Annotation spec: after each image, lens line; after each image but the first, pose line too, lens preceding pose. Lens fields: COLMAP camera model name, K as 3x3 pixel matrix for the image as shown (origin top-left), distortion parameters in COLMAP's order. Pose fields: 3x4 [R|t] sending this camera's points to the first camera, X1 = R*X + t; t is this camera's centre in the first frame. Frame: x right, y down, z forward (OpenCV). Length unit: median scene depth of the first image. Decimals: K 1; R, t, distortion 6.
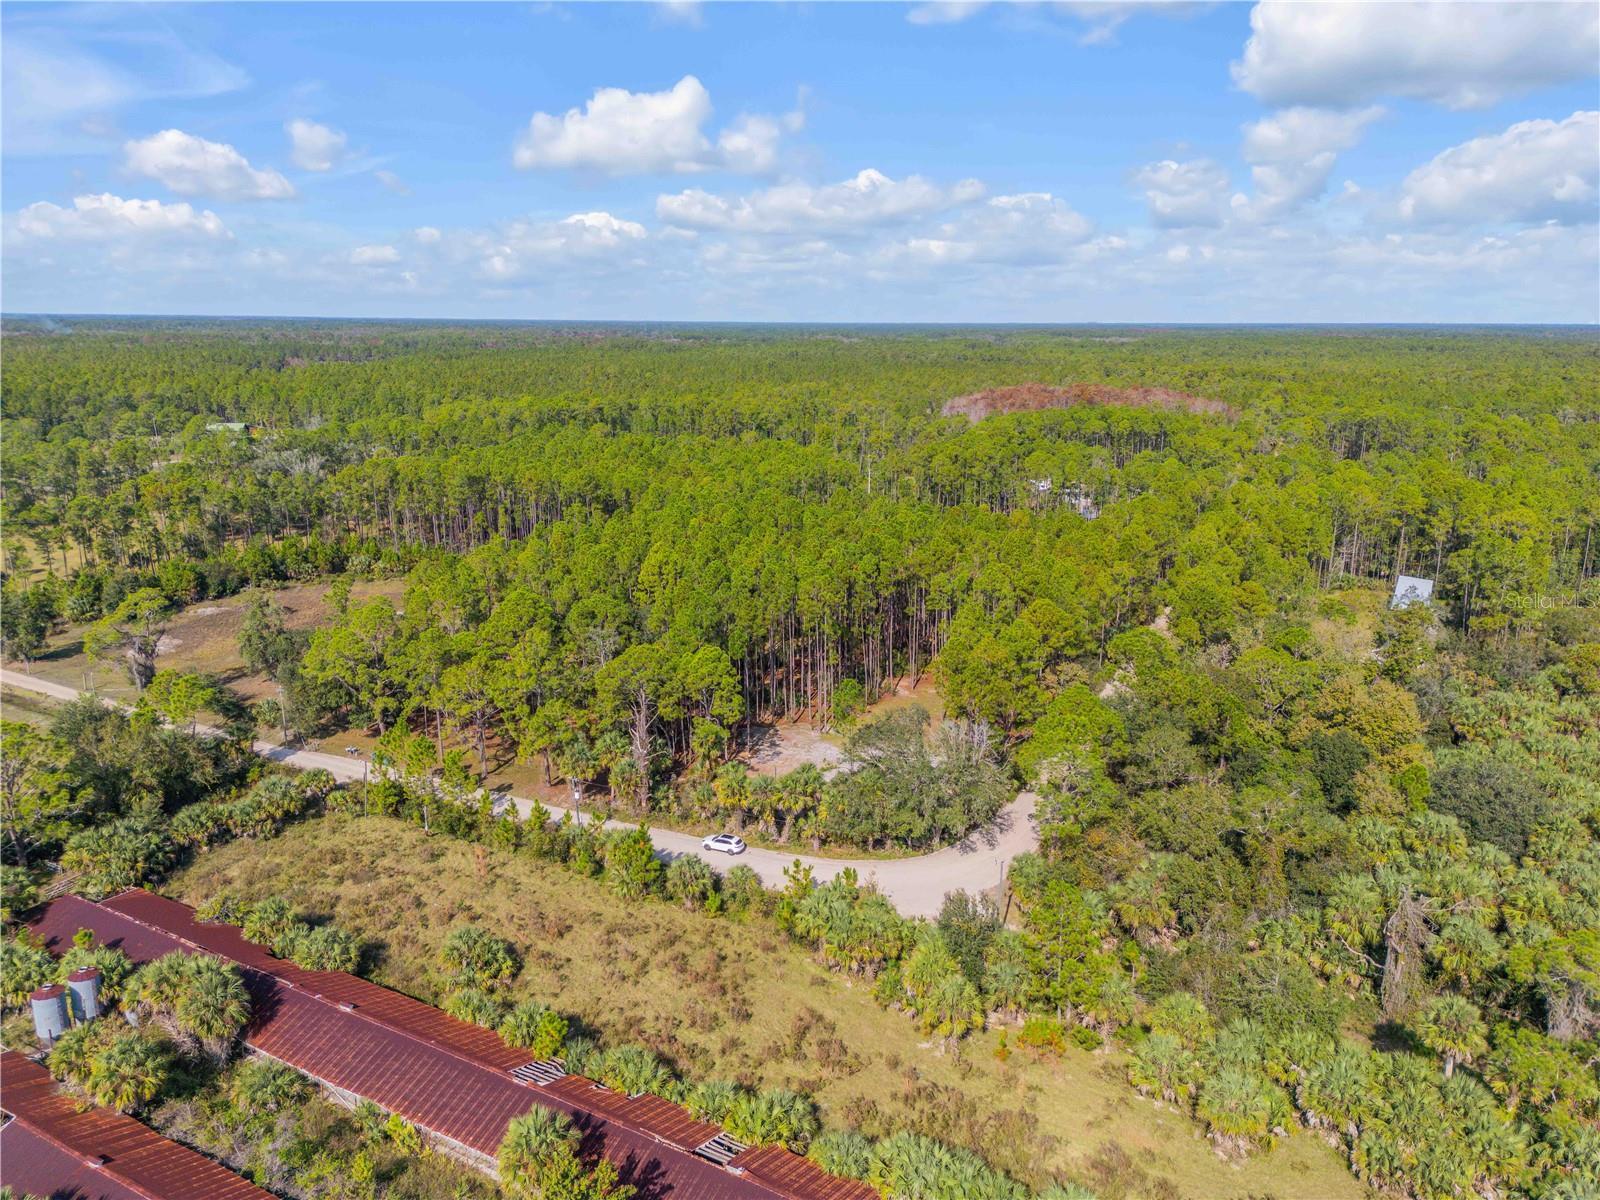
lens RADIAL K [[1125.9, 0, 797.5], [0, 1125.9, 592.0], [0, 0, 1]] dist [0.062209, -0.068171]
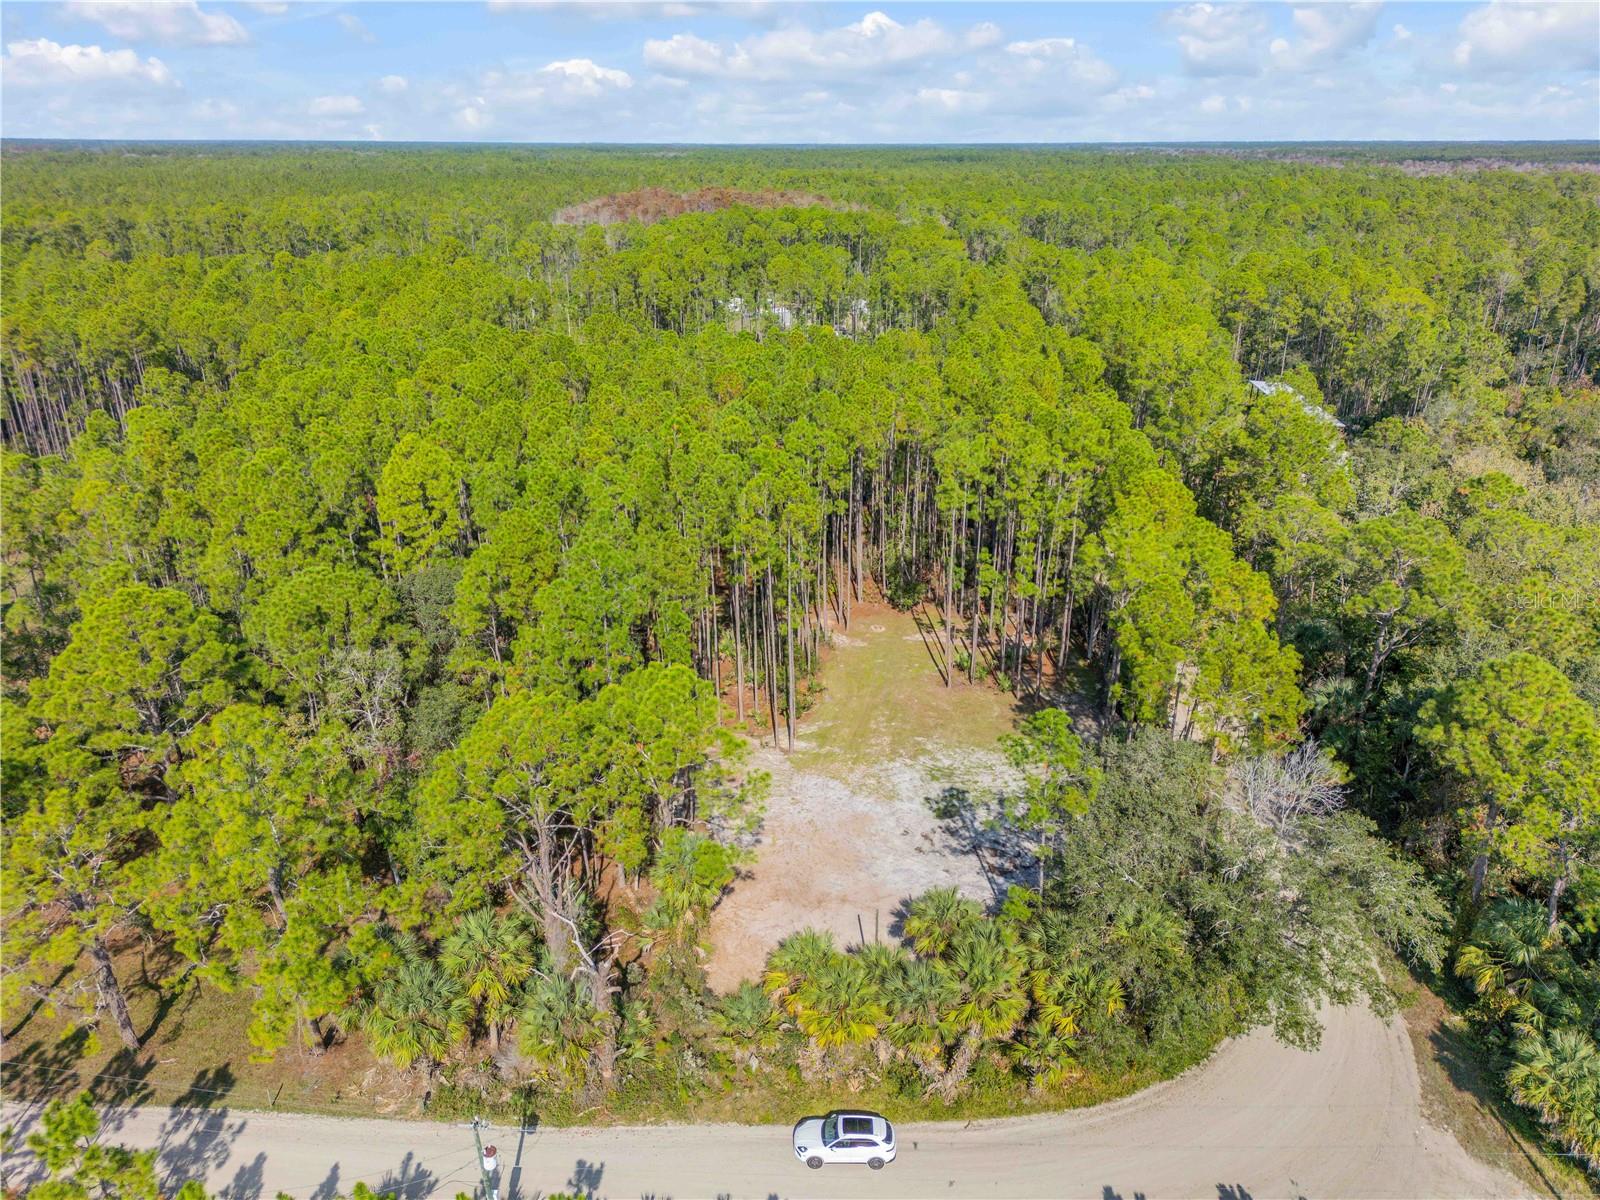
lens RADIAL K [[1124.5, 0, 800.0], [0, 1124.5, 600.0], [0, 0, 1]] dist [0.026081, -0.006966]
pose [[0.920160, -0.151522, 0.361036, -0.208631], [0.095764, 0.981173, 0.167716, -0.053371], [-0.379651, -0.119752, 0.917346, 0.646695]]
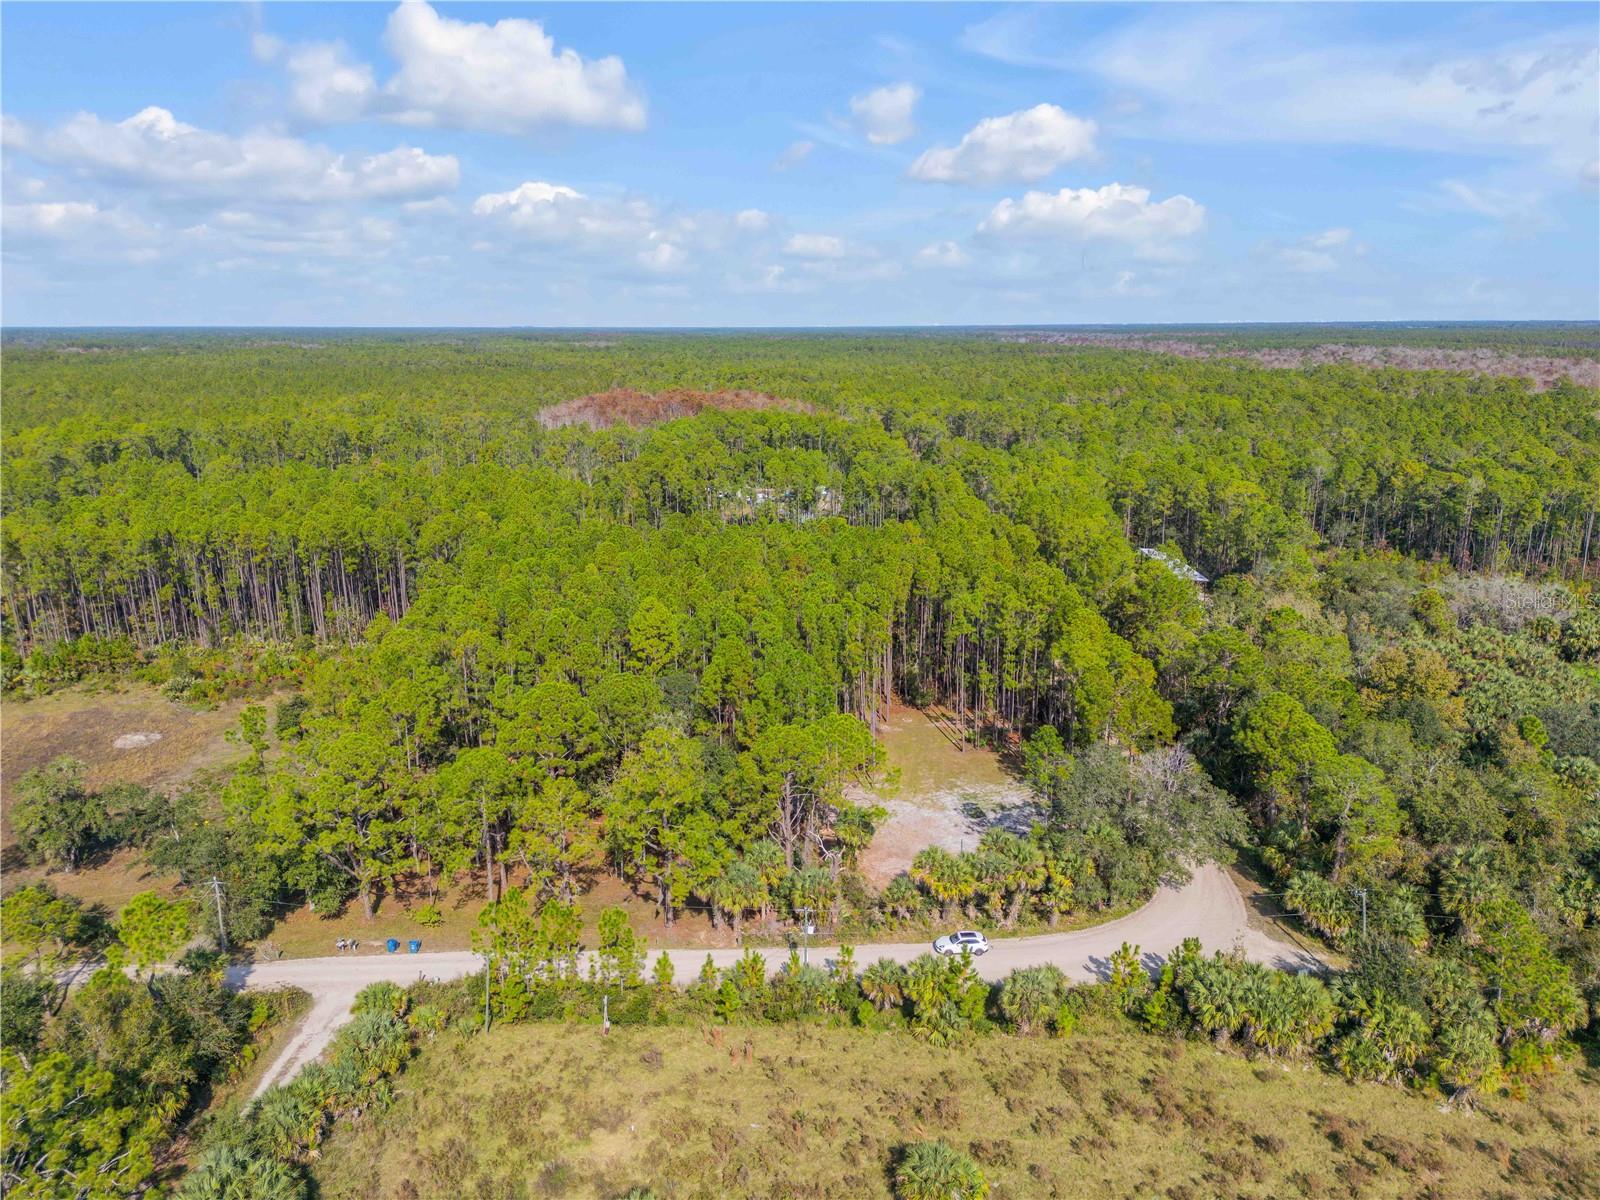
lens RADIAL K [[1129.7, 0, 802.1], [0, 1129.7, 580.8], [0, 0, 1]] dist [0.072165, -0.075901]
pose [[0.885429, -0.111062, 0.451309, -0.534108], [0.116856, 0.993034, 0.015114, -0.075058], [-0.449844, 0.039356, 0.892240, 0.287383]]
